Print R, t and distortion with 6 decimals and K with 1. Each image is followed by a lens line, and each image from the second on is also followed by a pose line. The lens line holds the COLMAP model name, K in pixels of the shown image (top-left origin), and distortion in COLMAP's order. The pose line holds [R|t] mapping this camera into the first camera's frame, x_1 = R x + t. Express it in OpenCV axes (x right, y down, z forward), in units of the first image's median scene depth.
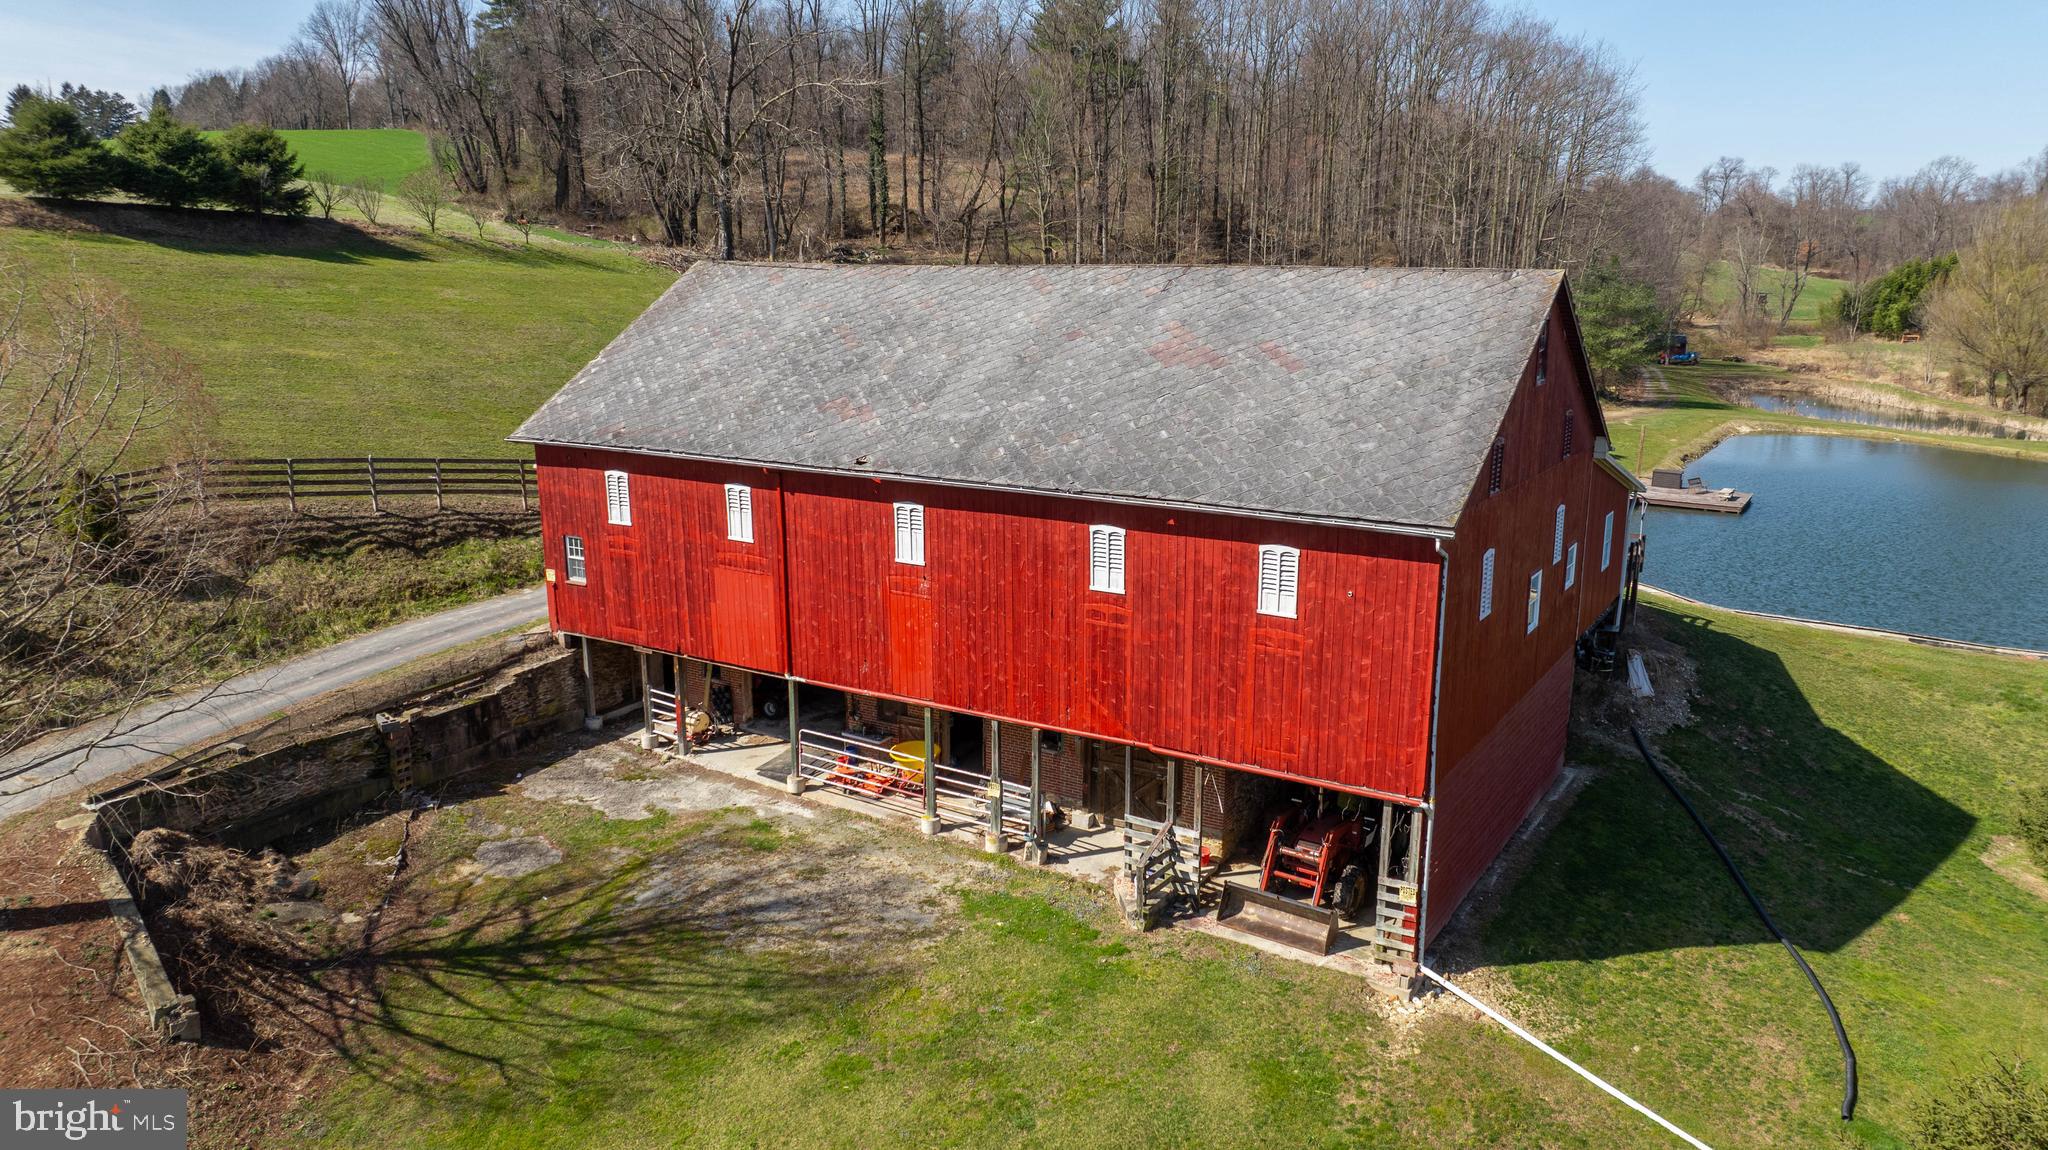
lens RADIAL K [[1447.4, 0, 1025.8], [0, 1447.4, 575.7], [0, 0, 1]] dist [-0.029127, 0.028611]
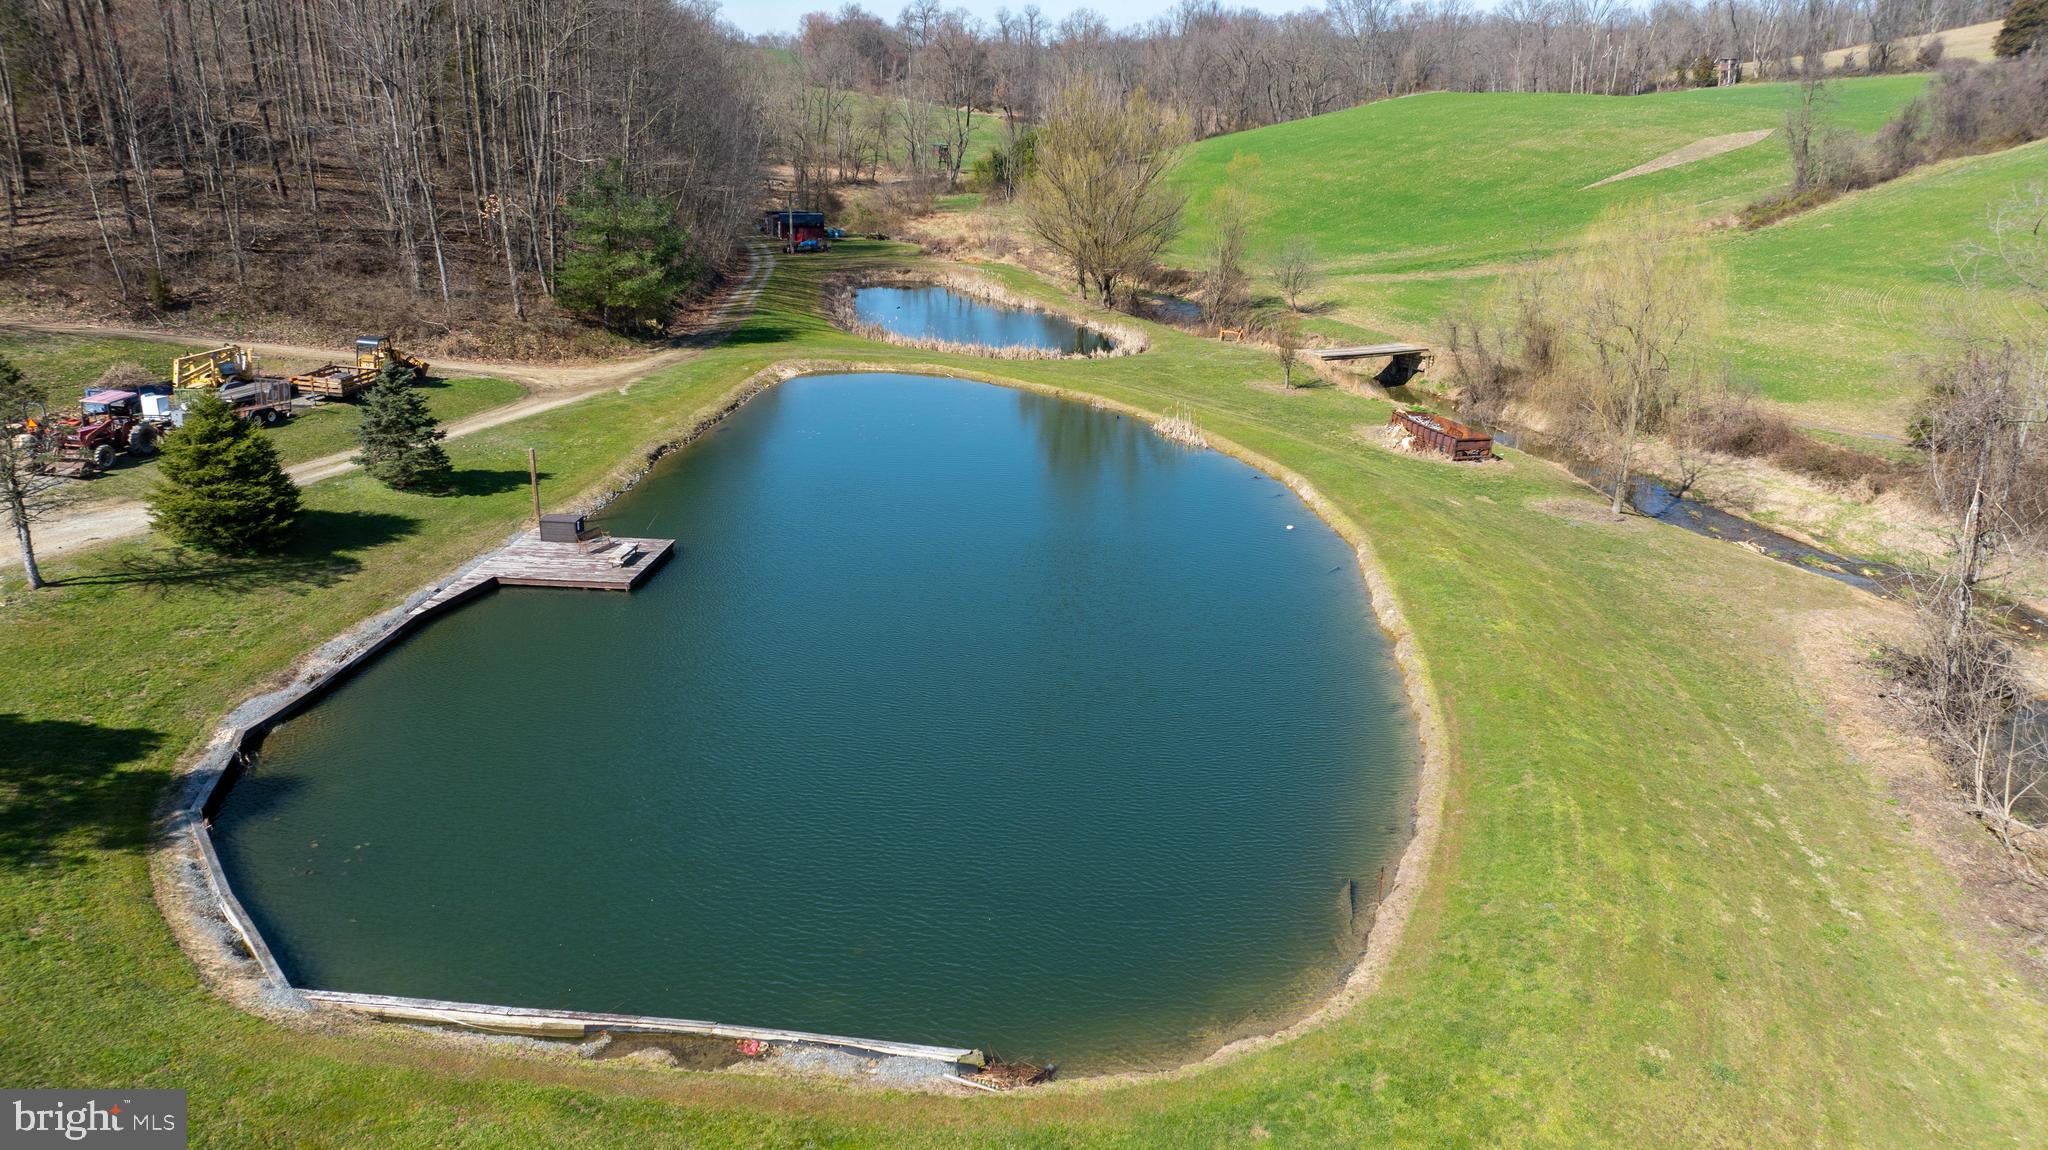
lens RADIAL K [[1447.4, 0, 1035.0], [0, 1447.4, 583.4], [0, 0, 1]] dist [-0.029127, 0.028611]
pose [[0.885896, -0.153796, 0.437646, 0.631452], [0.103148, 0.985131, 0.137396, -0.214298], [-0.452270, -0.076576, 0.888588, 0.496772]]
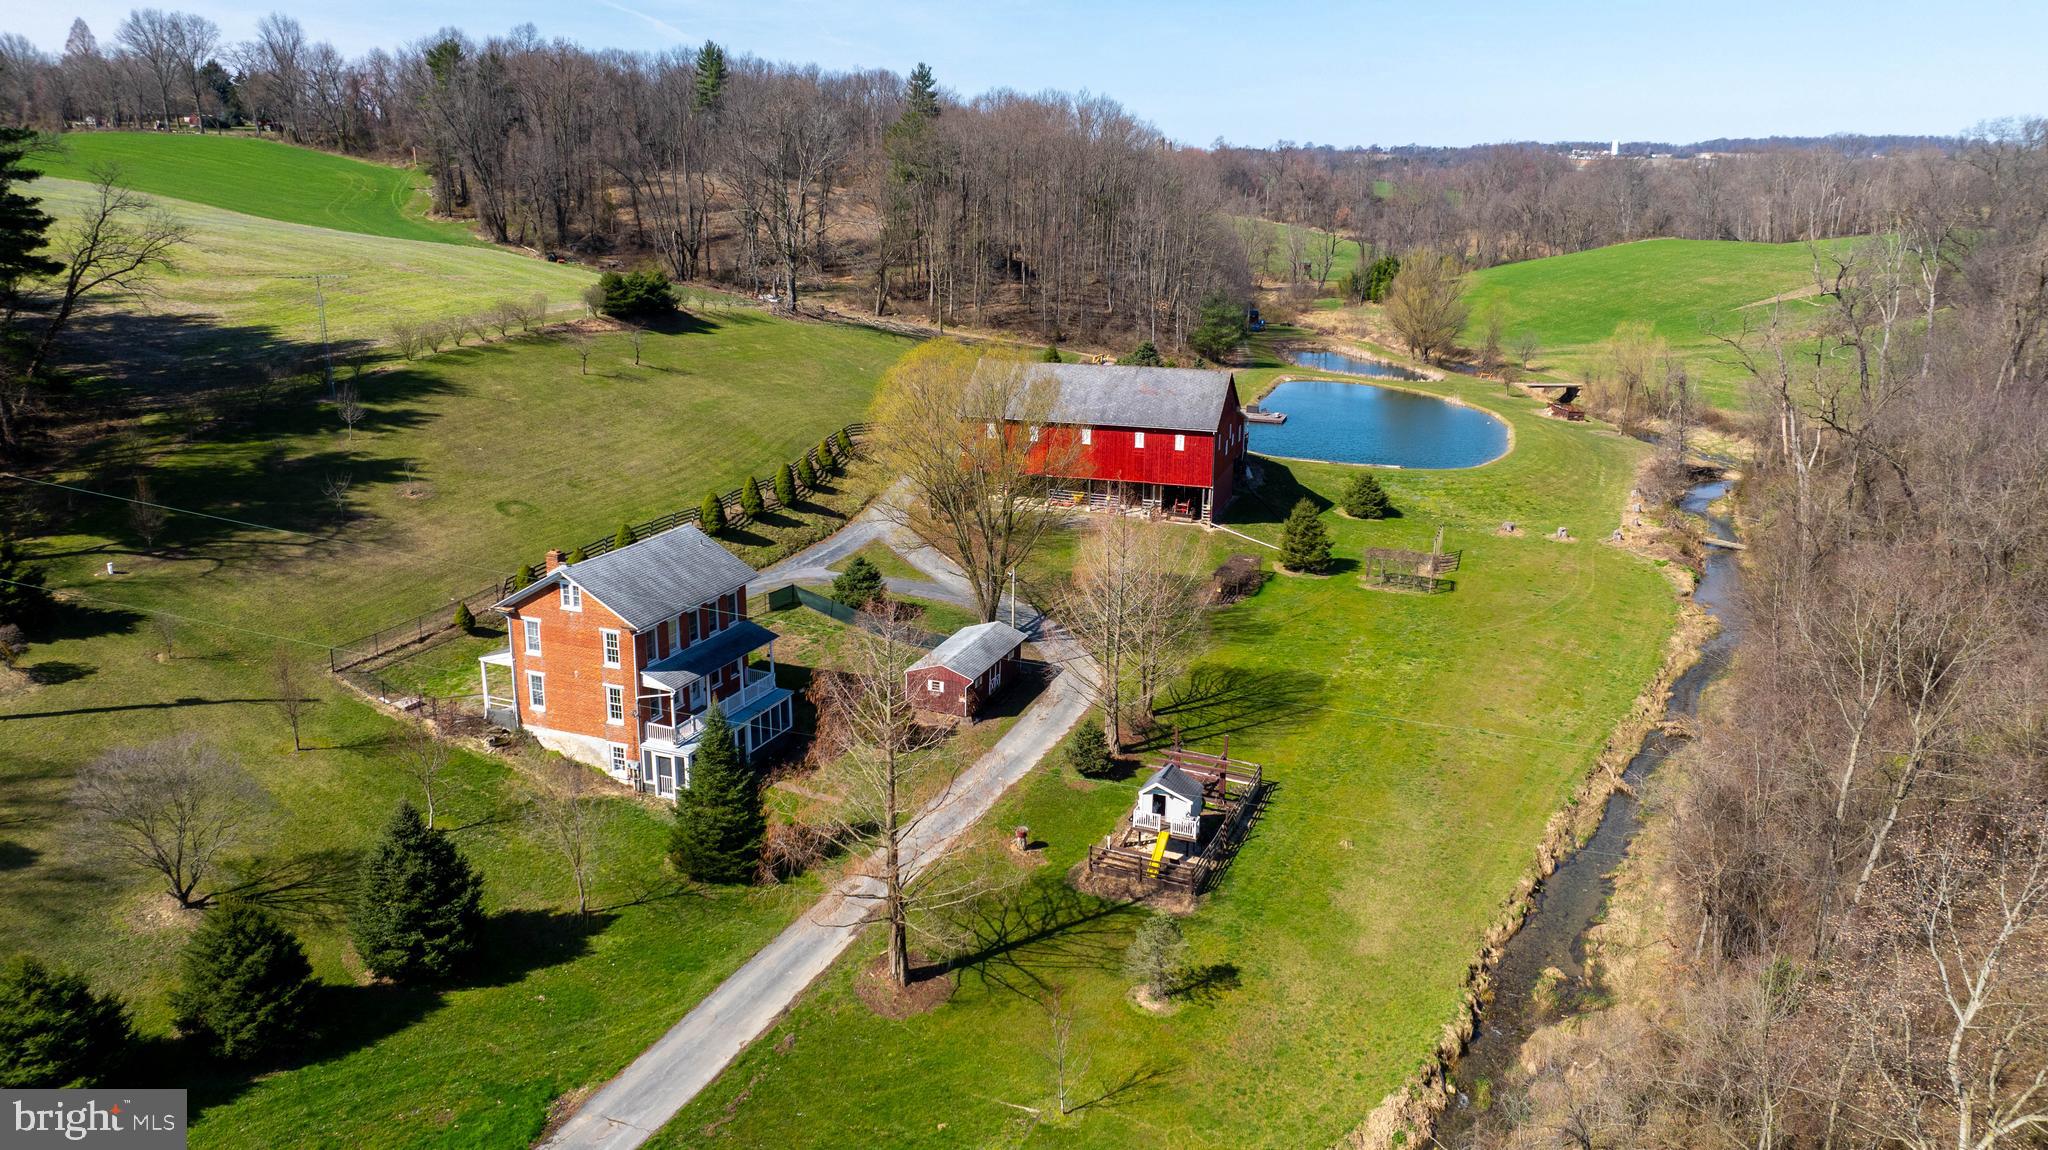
lens RADIAL K [[1447.4, 0, 1017.2], [0, 1447.4, 570.5], [0, 0, 1]] dist [-0.029127, 0.028611]
pose [[0.965498, -0.059331, 0.253561, -0.959647], [0.046750, 0.997371, 0.055361, 0.082037], [-0.256179, -0.041597, 0.965734, -2.115541]]
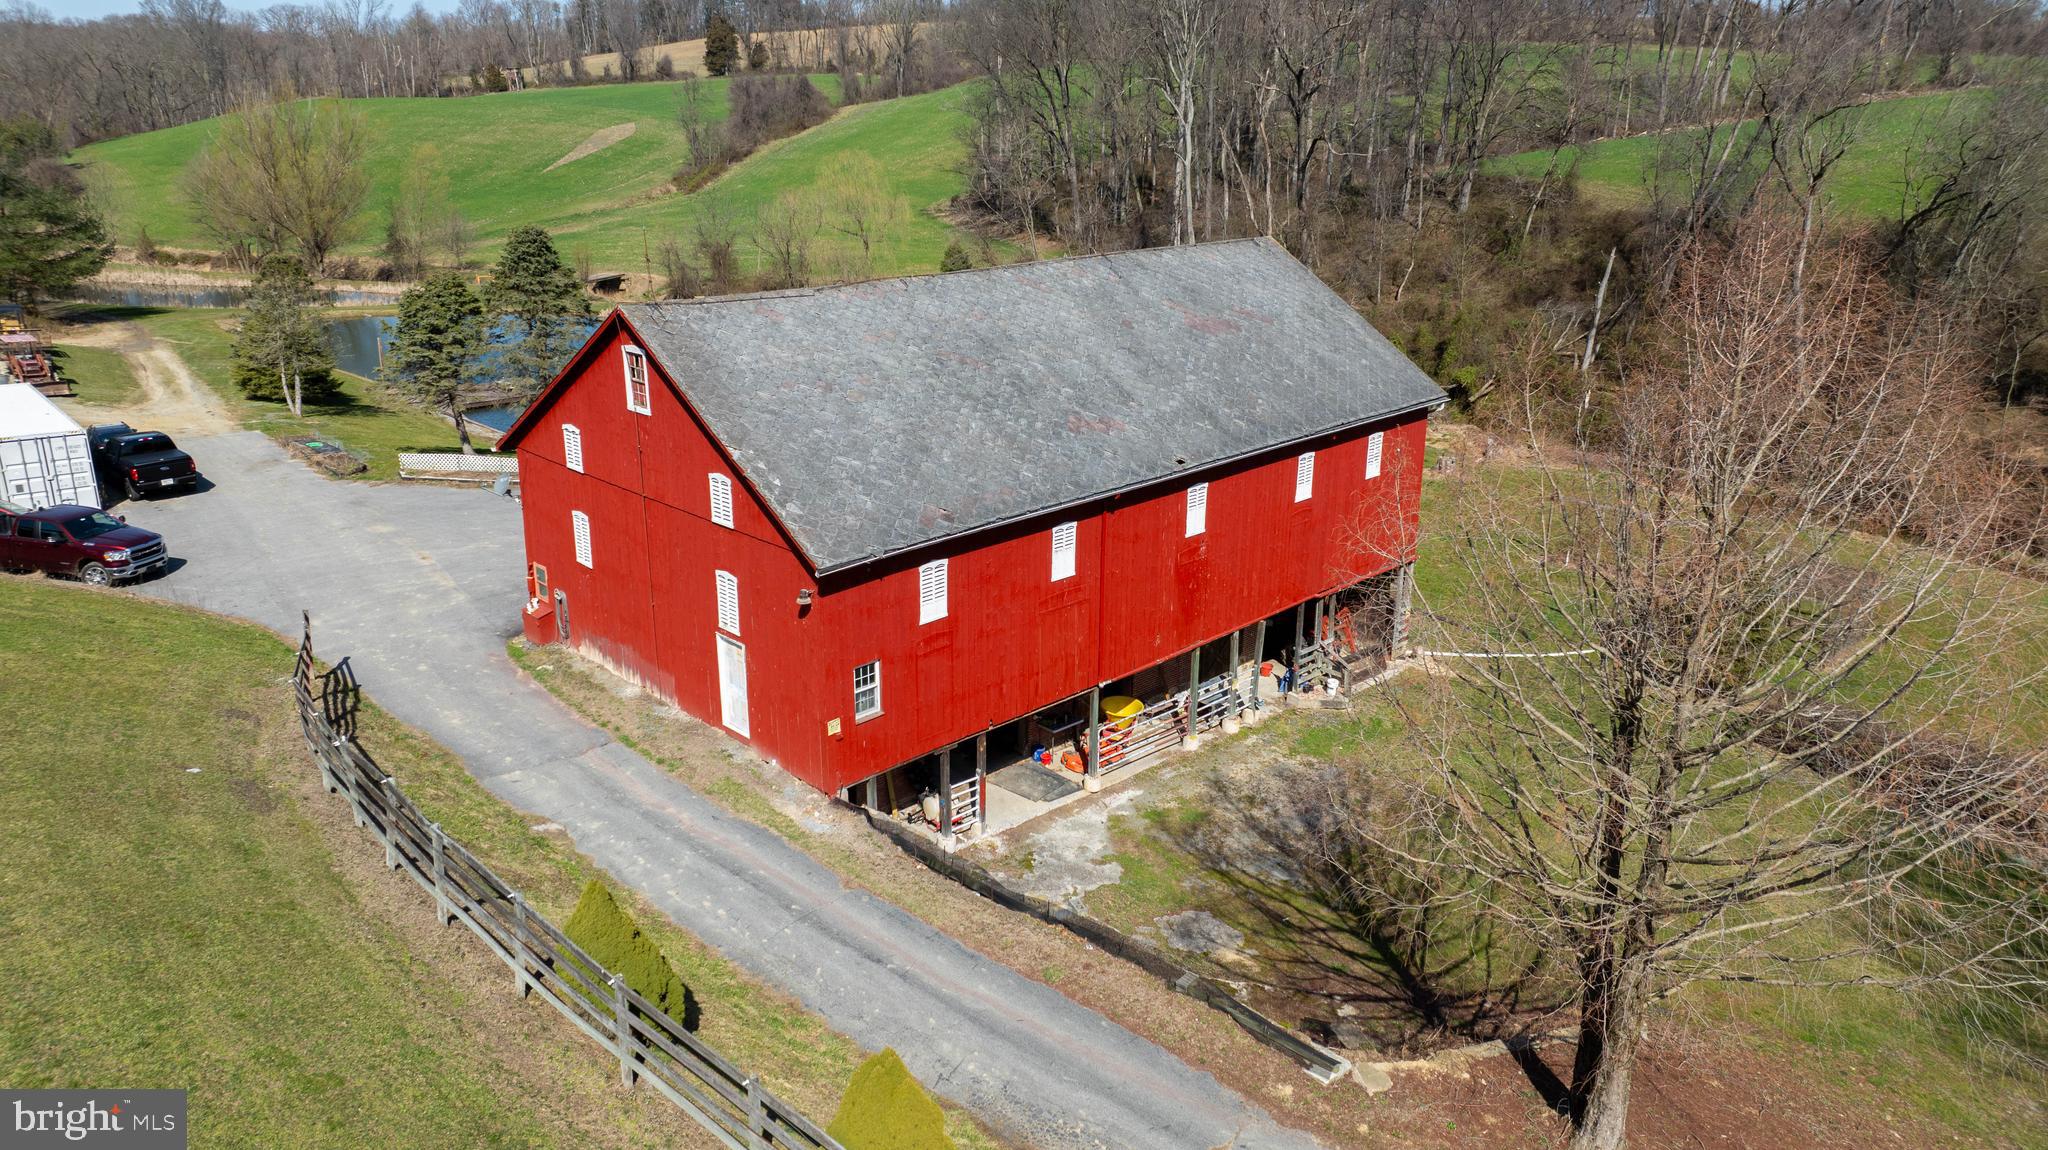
lens RADIAL K [[1447.4, 0, 1025.4], [0, 1447.4, 576.7], [0, 0, 1]] dist [-0.029127, 0.028611]
pose [[0.221172, -0.307128, 0.925611, -0.916187], [0.200596, 0.943148, 0.265015, -0.239925], [-0.954382, 0.127059, 0.270206, 0.615810]]
